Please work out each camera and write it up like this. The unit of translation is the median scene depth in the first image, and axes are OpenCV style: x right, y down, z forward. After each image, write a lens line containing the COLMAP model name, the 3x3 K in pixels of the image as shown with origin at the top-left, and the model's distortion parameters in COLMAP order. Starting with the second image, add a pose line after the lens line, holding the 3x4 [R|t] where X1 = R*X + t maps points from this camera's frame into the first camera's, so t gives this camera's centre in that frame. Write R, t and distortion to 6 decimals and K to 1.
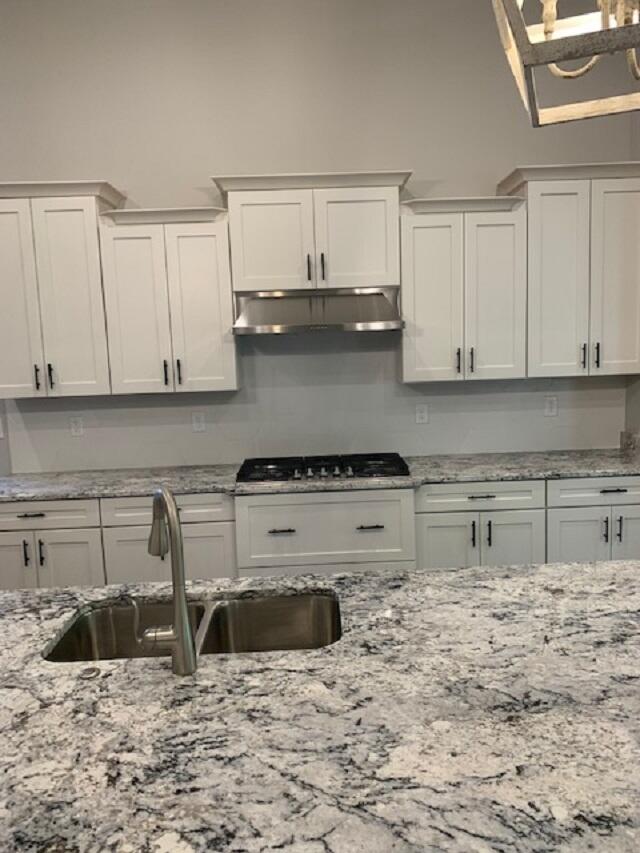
lens RADIAL K [[667.3, 0, 319.8], [0, 667.3, 432.5], [0, 0, 1]] dist [0.019163, -0.039105]
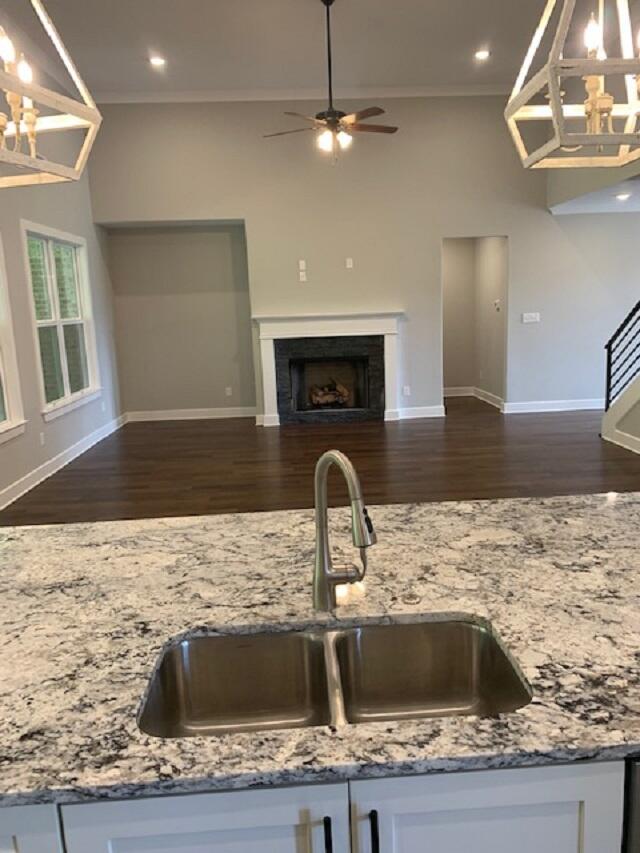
lens RADIAL K [[667.3, 0, 321.6], [0, 667.3, 425.6], [0, 0, 1]] dist [0.019163, -0.039105]
pose [[-0.996722, 0.079584, -0.014572, -0.181573], [0.071078, 0.947361, 0.312177, -0.229606], [0.038649, 0.310118, -0.949912, 1.720716]]
